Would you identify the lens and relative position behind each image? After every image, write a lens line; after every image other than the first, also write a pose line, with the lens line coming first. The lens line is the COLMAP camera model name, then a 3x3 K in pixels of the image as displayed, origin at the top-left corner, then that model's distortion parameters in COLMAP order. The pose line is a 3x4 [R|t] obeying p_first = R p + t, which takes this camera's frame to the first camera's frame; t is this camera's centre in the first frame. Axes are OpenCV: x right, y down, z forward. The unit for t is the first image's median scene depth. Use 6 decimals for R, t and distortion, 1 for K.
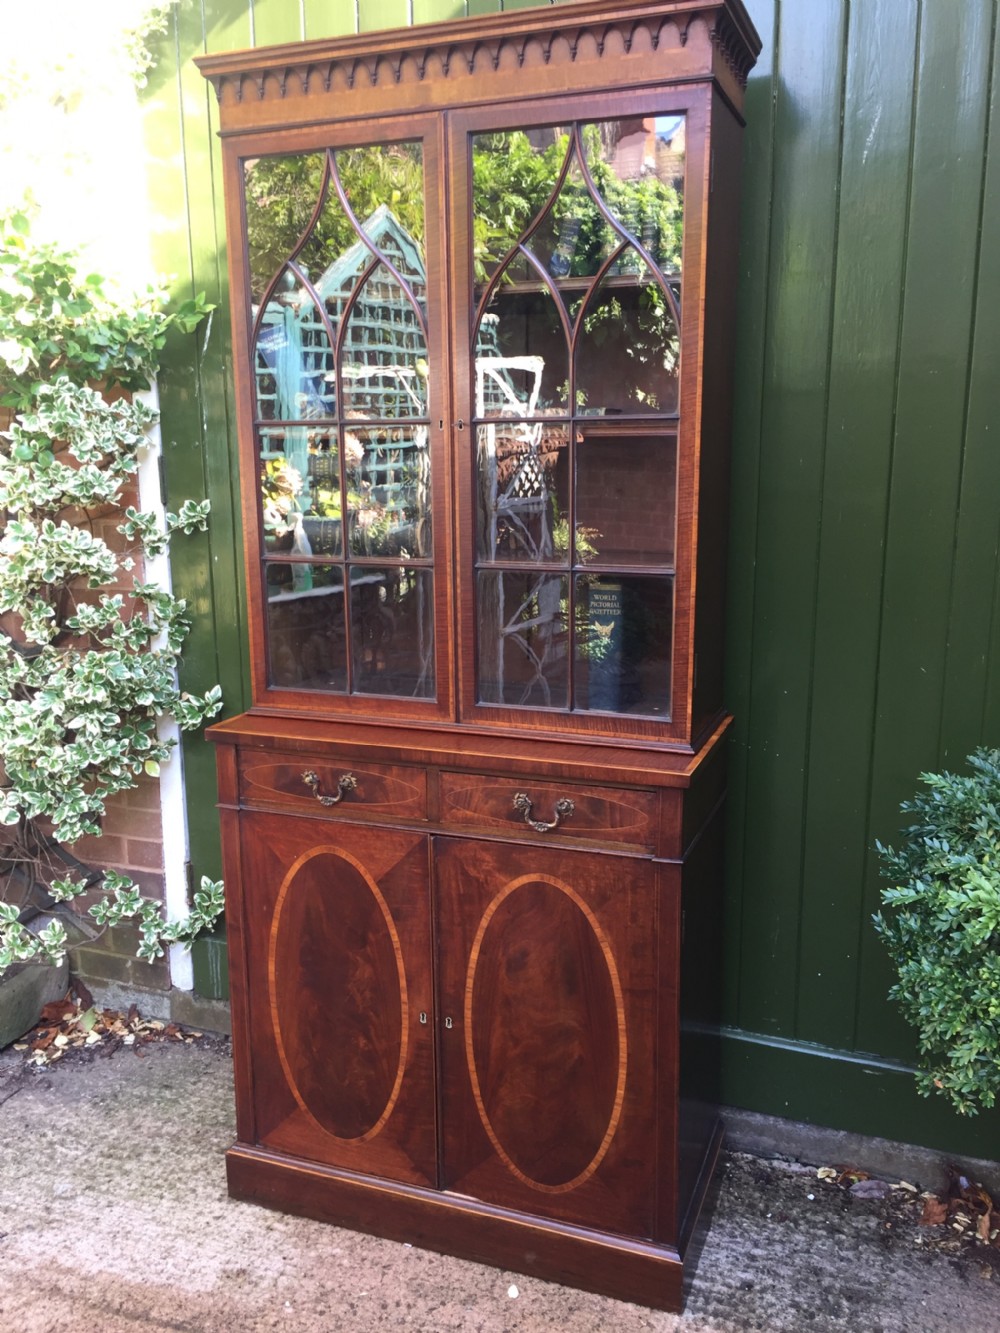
lens RADIAL K [[1150.6, 0, 497.9], [0, 1150.6, 671.7], [0, 0, 1]] dist [0.079941, -0.119739]
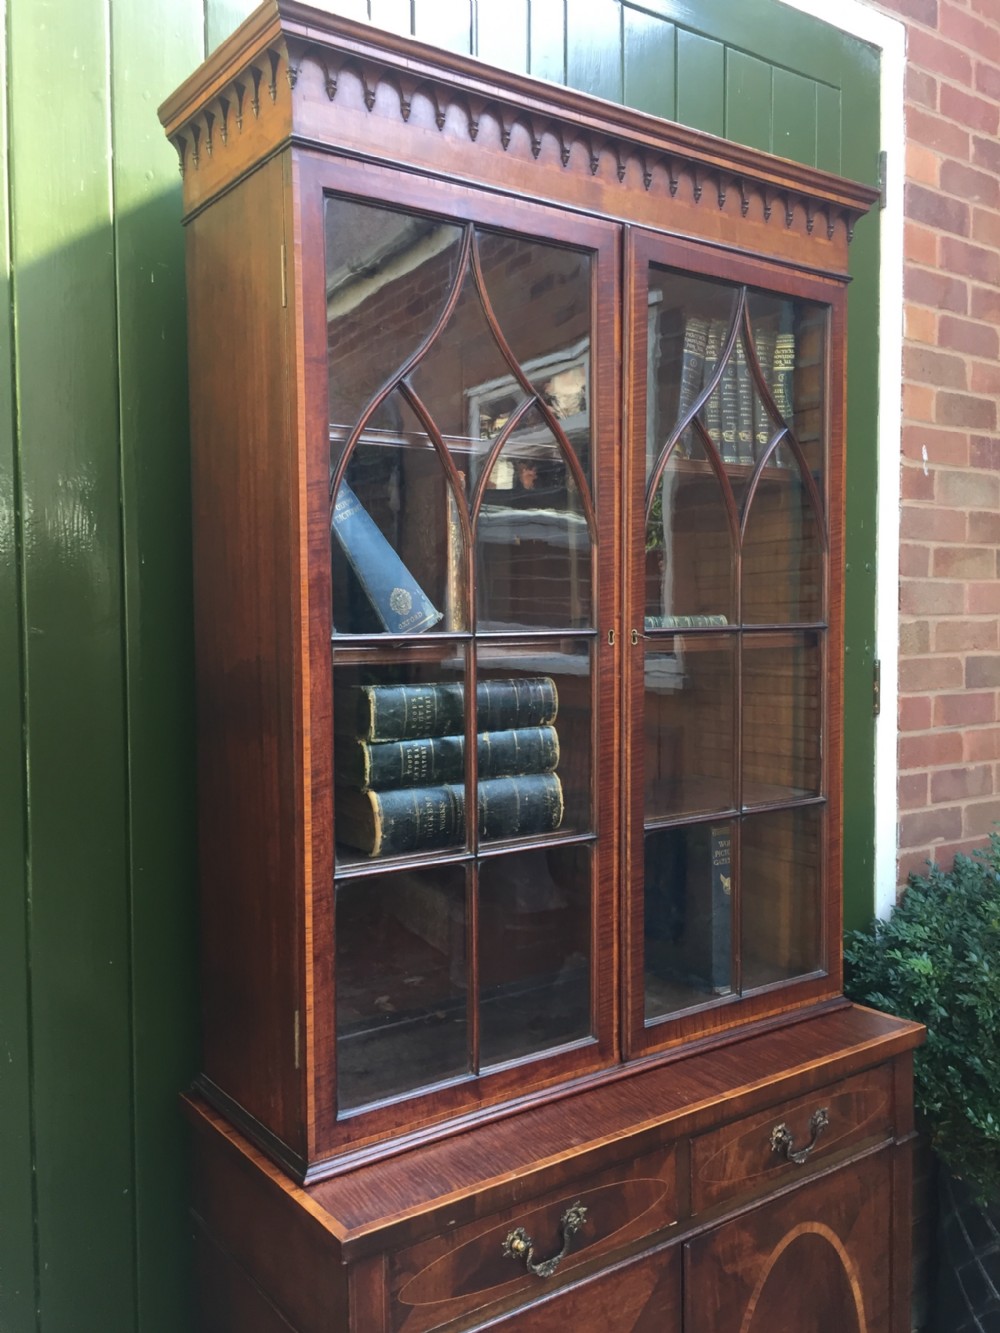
lens RADIAL K [[1150.6, 0, 509.8], [0, 1150.6, 666.8], [0, 0, 1]] dist [0.079941, -0.119739]
pose [[0.542662, -0.037474, 0.839115, -0.634041], [0.173893, 0.982373, -0.068587, -0.148841], [-0.821754, 0.183136, 0.539613, 0.631204]]
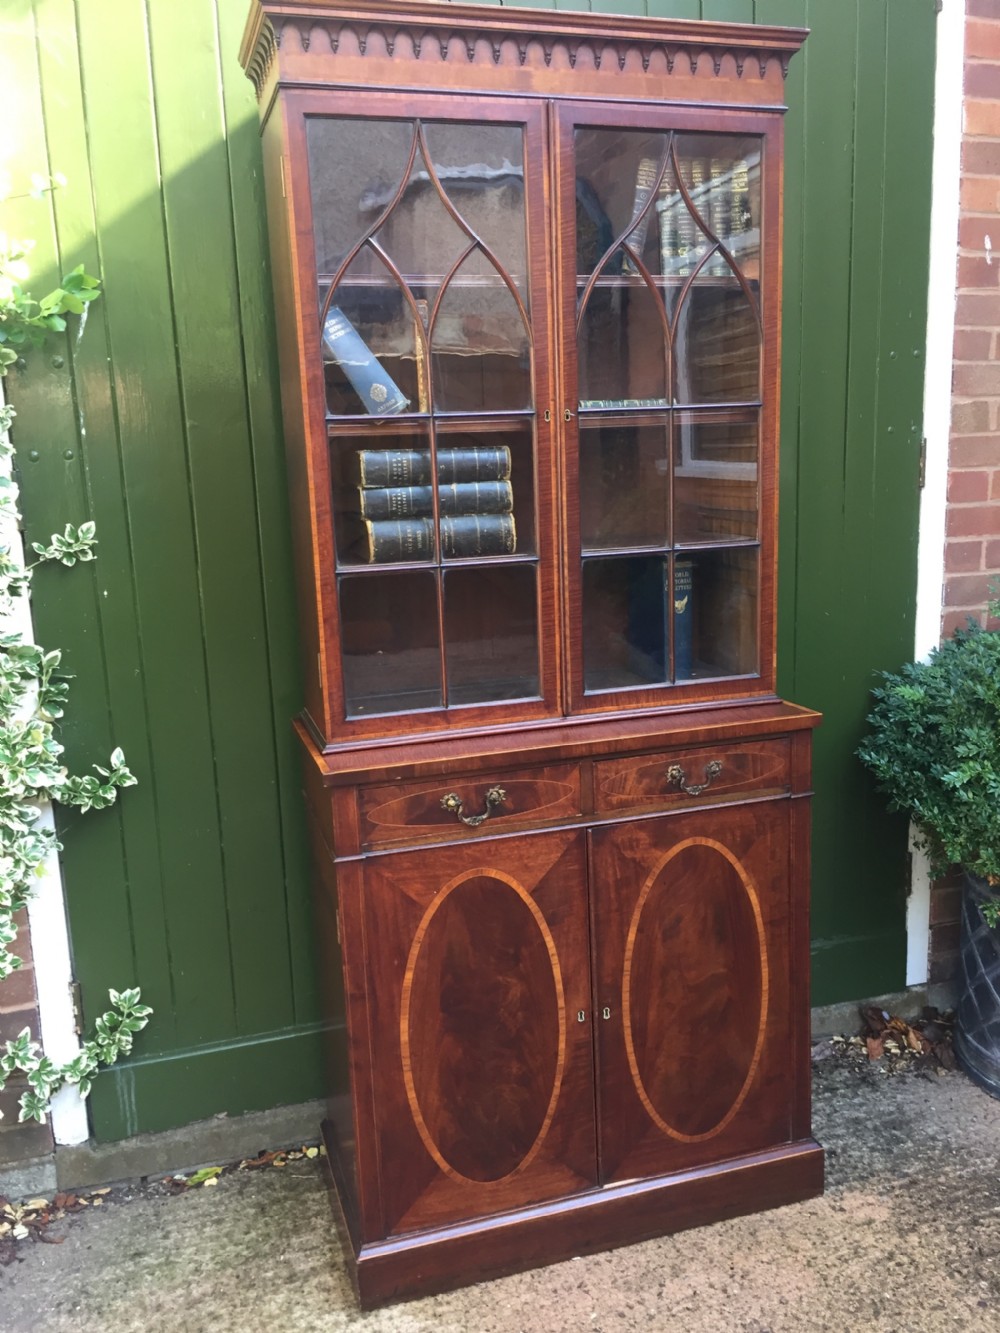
lens RADIAL K [[1150.6, 0, 506.7], [0, 1150.6, 671.0], [0, 0, 1]] dist [0.079941, -0.119739]
pose [[0.784057, -0.140985, 0.604466, -0.661357], [0.155274, 0.987449, 0.028904, -0.029903], [-0.600954, 0.071195, 0.796107, 0.233387]]
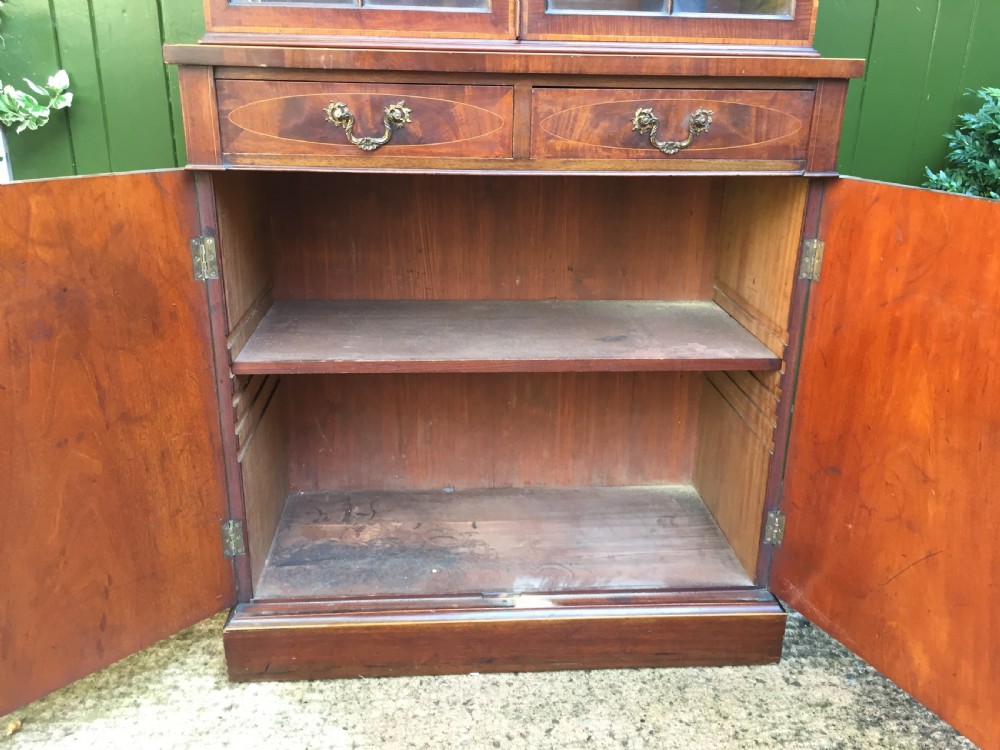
lens RADIAL K [[863.2, 0, 501.1], [0, 863.2, 374.5], [0, 0, 1]] dist [0.079941, -0.119739]
pose [[0.904370, -0.120102, 0.409499, -0.310573], [0.058083, 0.985293, 0.160702, 0.169989], [-0.422777, -0.121549, 0.898045, 0.442660]]
